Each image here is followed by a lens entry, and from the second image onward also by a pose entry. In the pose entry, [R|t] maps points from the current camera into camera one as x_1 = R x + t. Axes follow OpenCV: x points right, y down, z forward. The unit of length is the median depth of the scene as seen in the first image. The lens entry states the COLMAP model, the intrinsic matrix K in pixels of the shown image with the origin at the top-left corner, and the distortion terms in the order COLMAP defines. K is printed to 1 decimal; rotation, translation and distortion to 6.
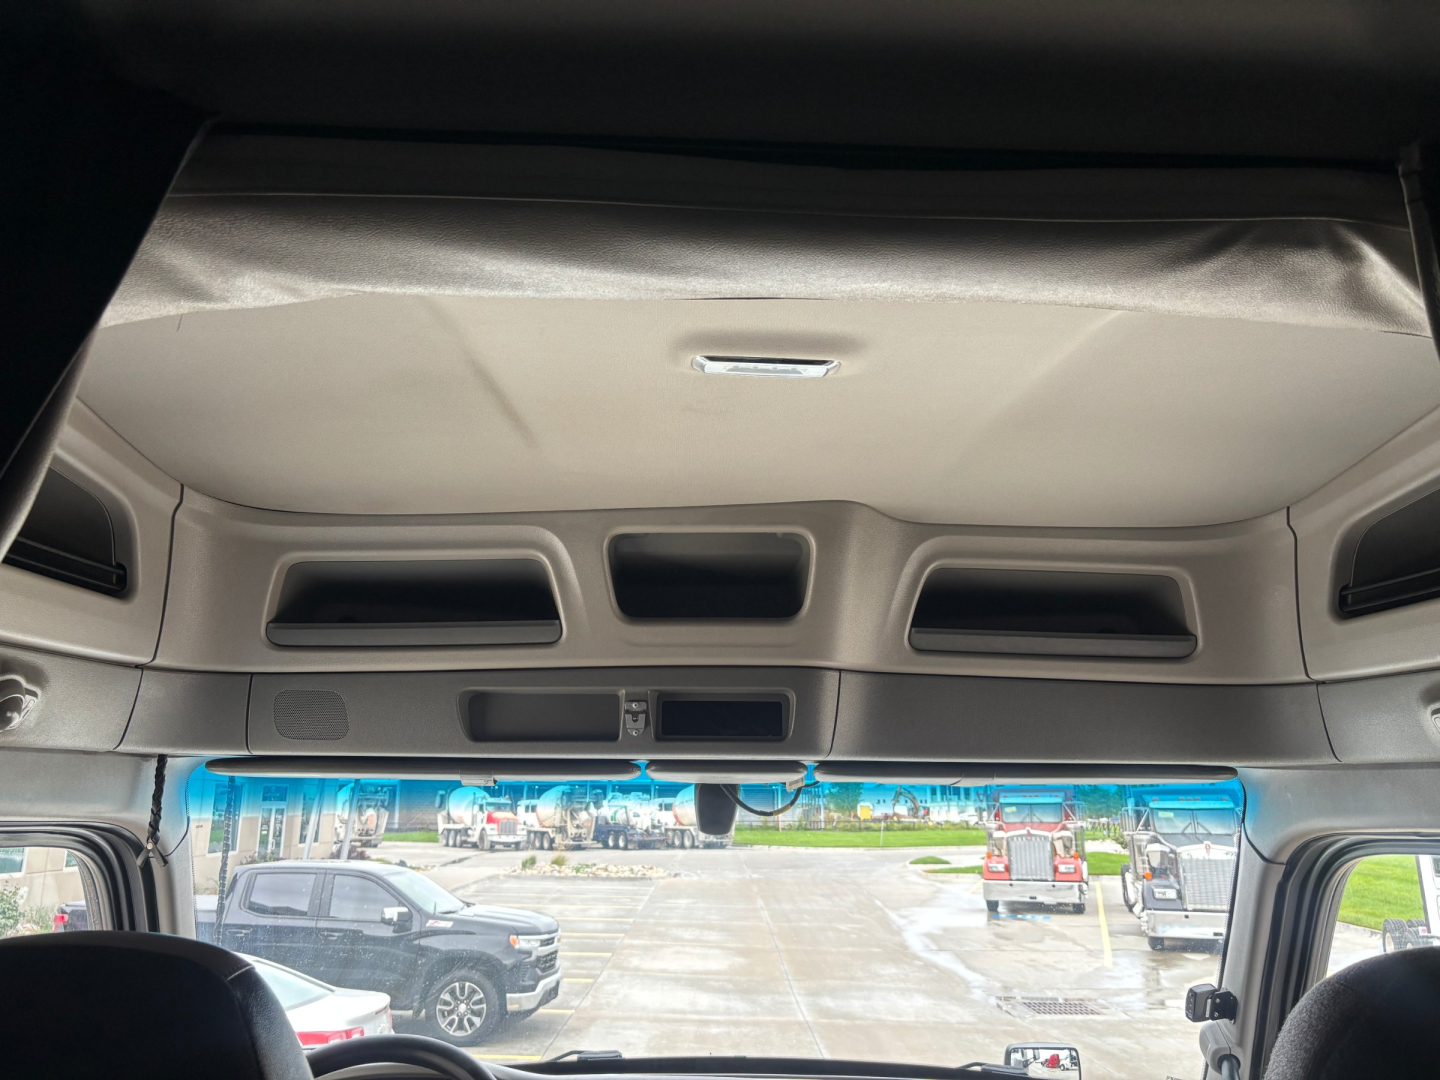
lens RADIAL K [[1133.3, 0, 720.0], [0, 1133.3, 540.0], [0, 0, 1]] dist [-0.008654, -0.011268]
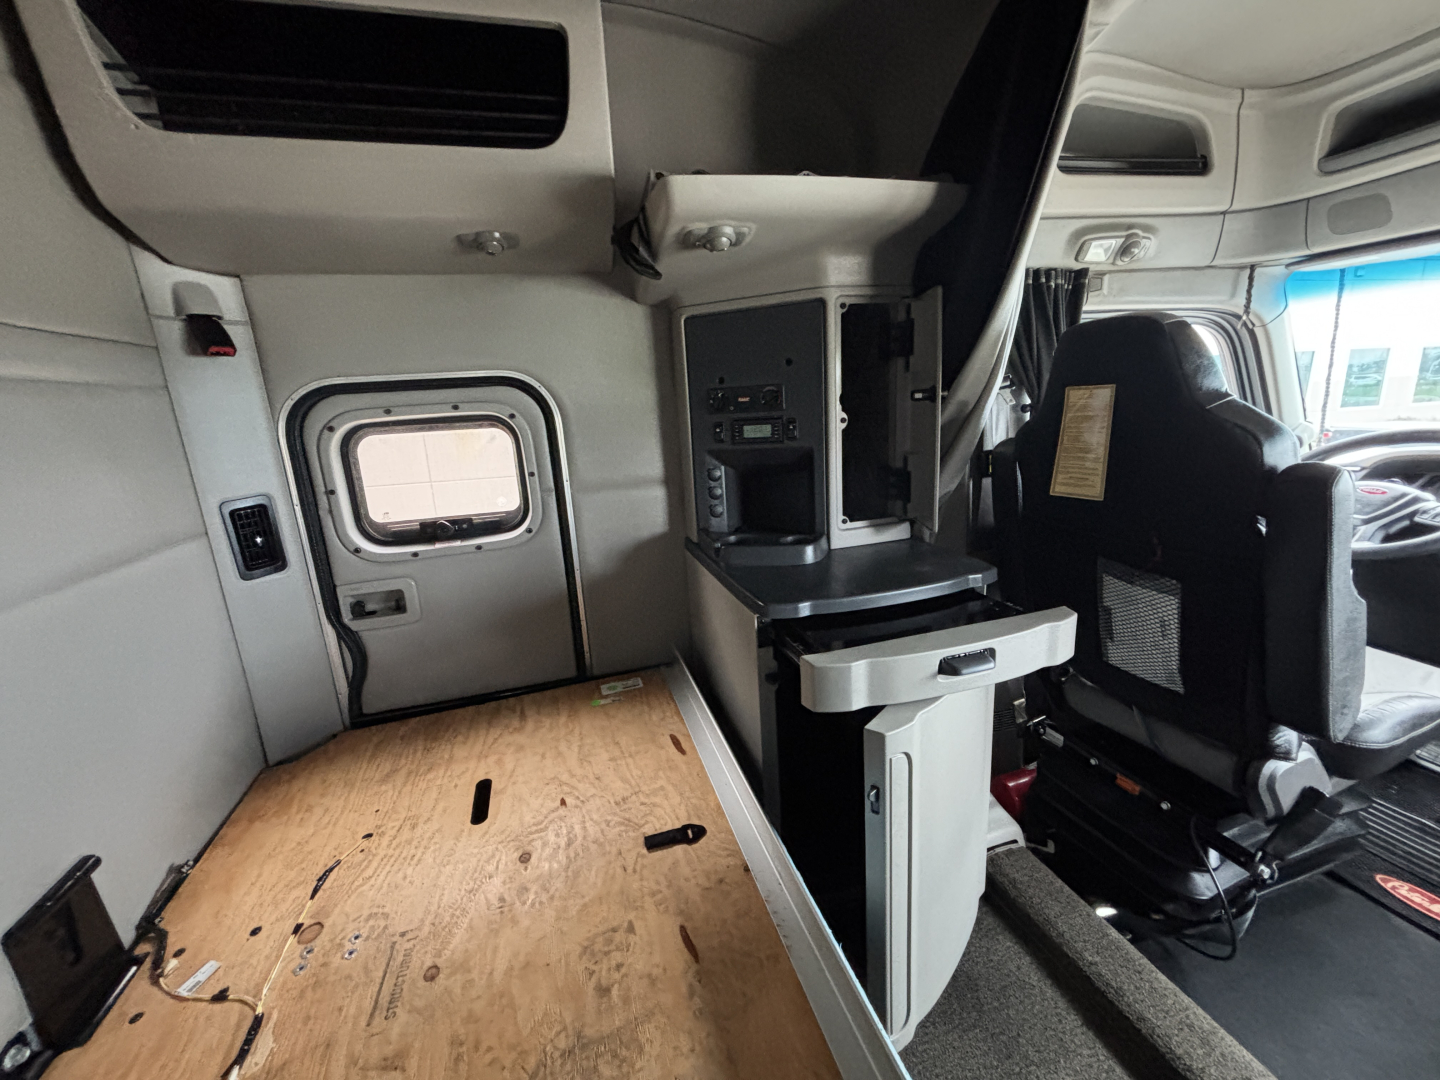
lens RADIAL K [[566.7, 0, 720.0], [0, 566.7, 540.0], [0, 0, 1]] dist [0.001961, 0.000205]
pose [[0.236493, 0.228455, -0.944394, 0.271419], [0.267411, 0.919126, 0.289307, 0.103546], [0.934110, -0.320961, 0.156276, -0.089129]]
